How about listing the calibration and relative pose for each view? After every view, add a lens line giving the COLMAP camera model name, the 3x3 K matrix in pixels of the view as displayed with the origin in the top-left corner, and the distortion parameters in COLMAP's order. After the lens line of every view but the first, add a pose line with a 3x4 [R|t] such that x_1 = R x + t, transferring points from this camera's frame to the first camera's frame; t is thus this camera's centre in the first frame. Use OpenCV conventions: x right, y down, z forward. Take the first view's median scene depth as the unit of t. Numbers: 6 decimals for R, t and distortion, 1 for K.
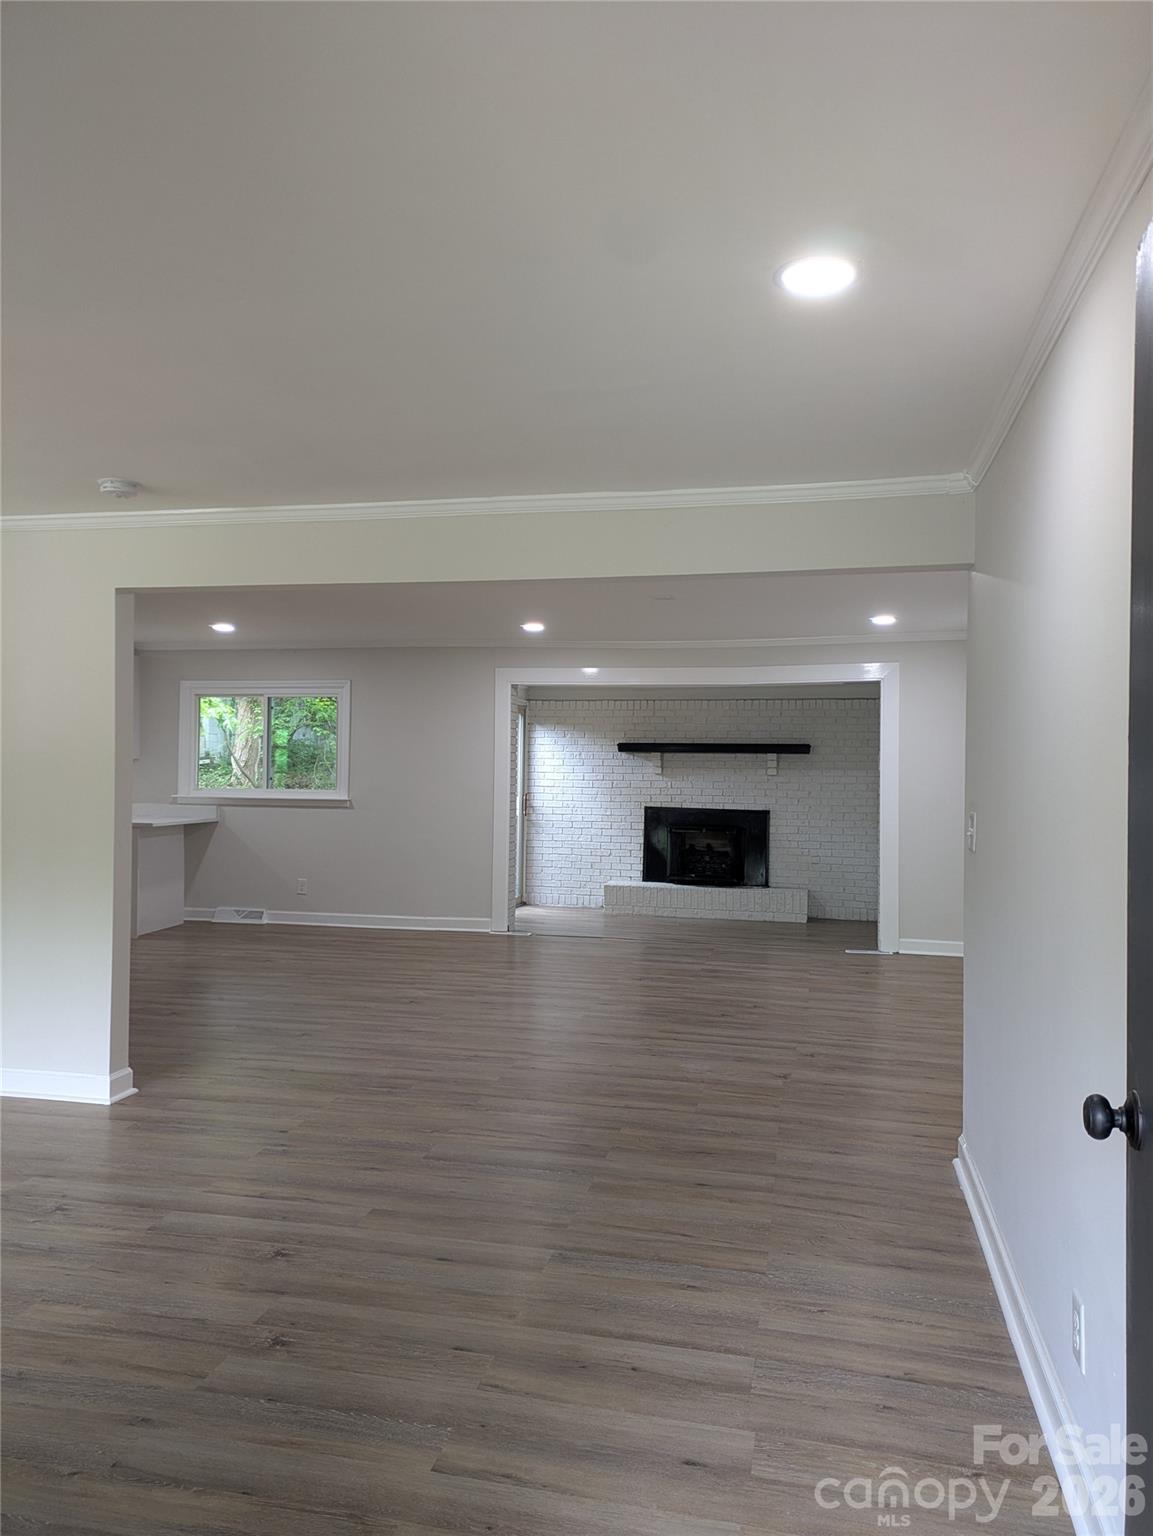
lens RADIAL K [[1120.5, 0, 555.1], [0, 1120.5, 769.9], [0, 0, 1]] dist [0.076190, -0.077158]
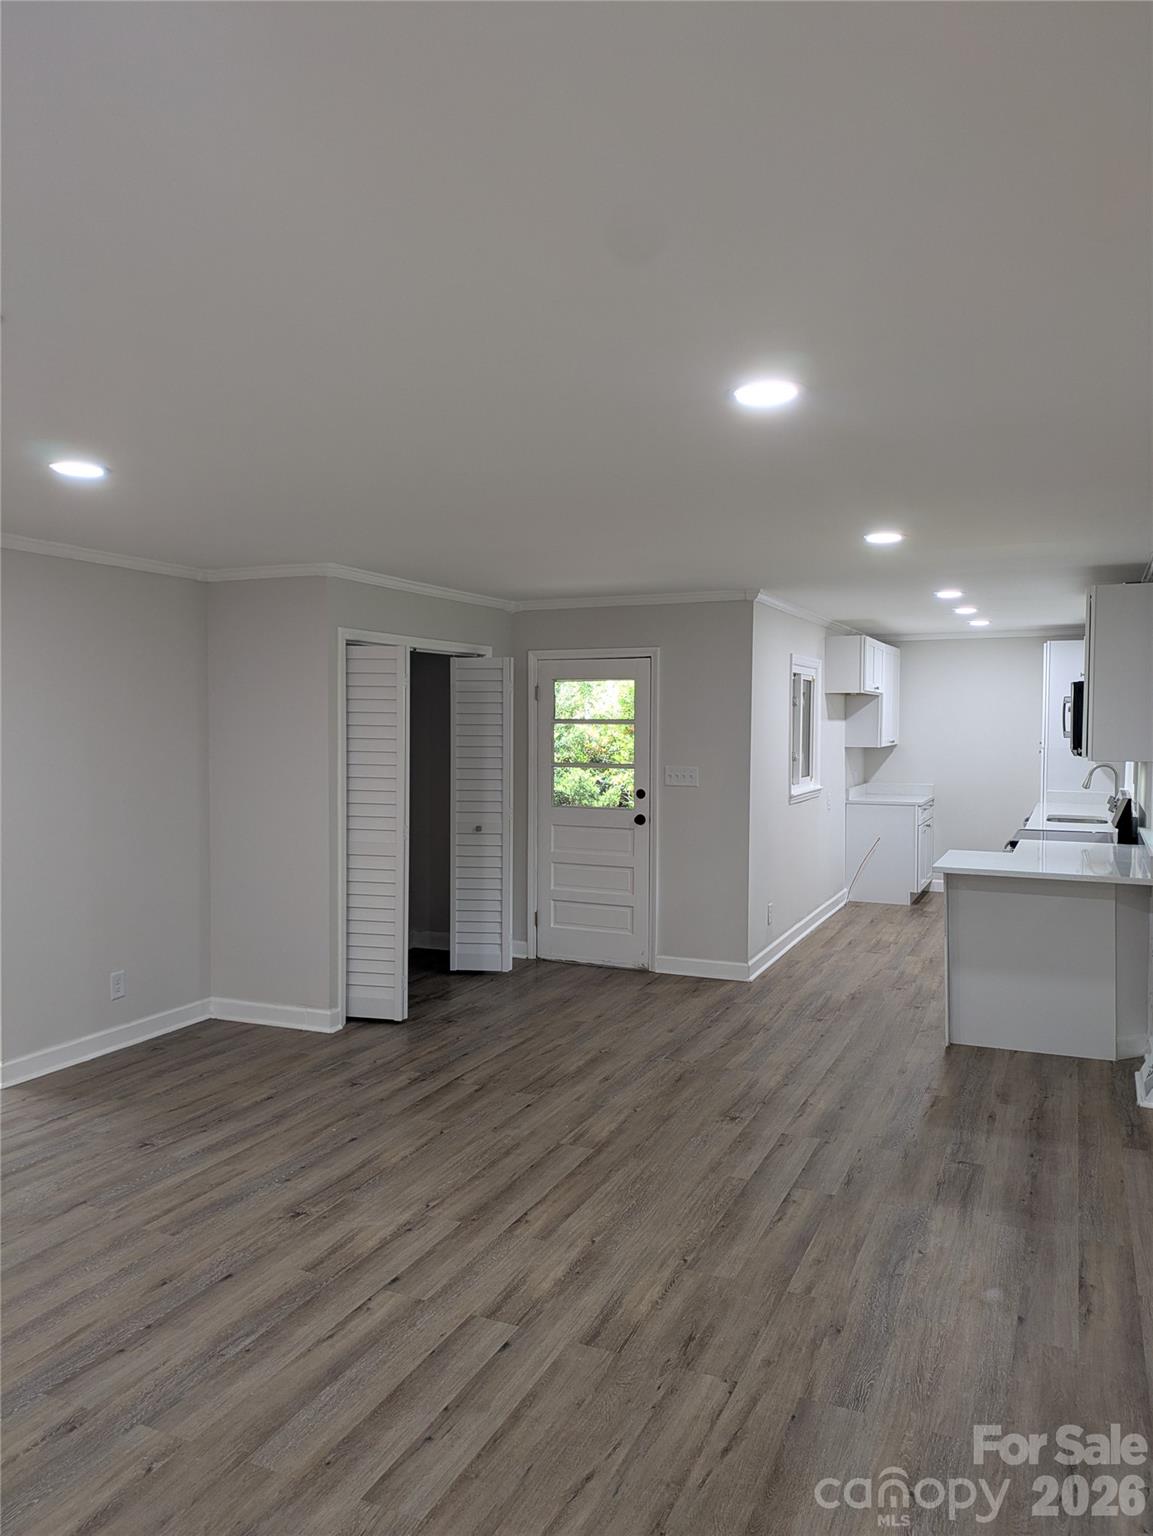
lens RADIAL K [[1120.5, 0, 555.1], [0, 1120.5, 769.9], [0, 0, 1]] dist [0.076190, -0.077158]
pose [[-0.193984, 0.029776, -0.980553, 0.241929], [-0.009928, 0.999428, 0.032313, -0.019935], [0.980954, 0.016003, -0.193578, 0.760557]]
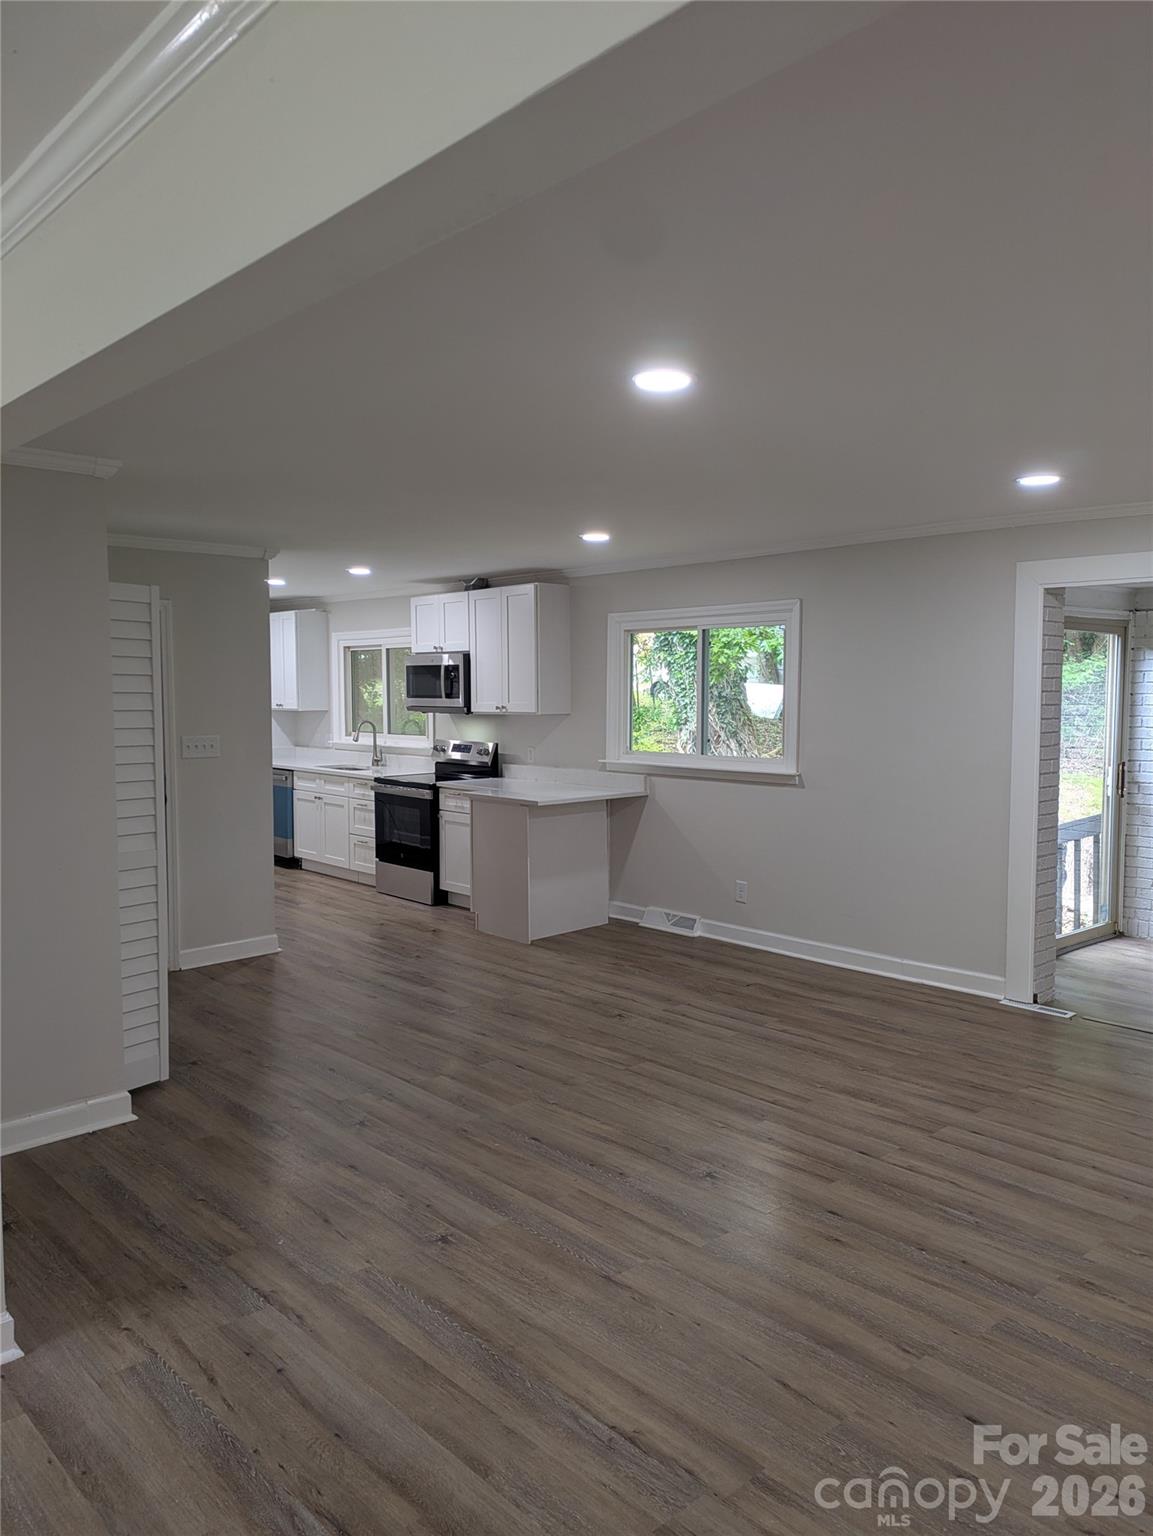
lens RADIAL K [[1120.1, 0, 569.9], [0, 1120.1, 765.7], [0, 0, 1]] dist [0.079190, -0.080905]
pose [[0.826308, 0.023520, -0.562727, 0.078766], [0.012653, 0.998100, 0.060296, -0.019620], [0.563076, -0.056943, 0.824441, 0.315400]]
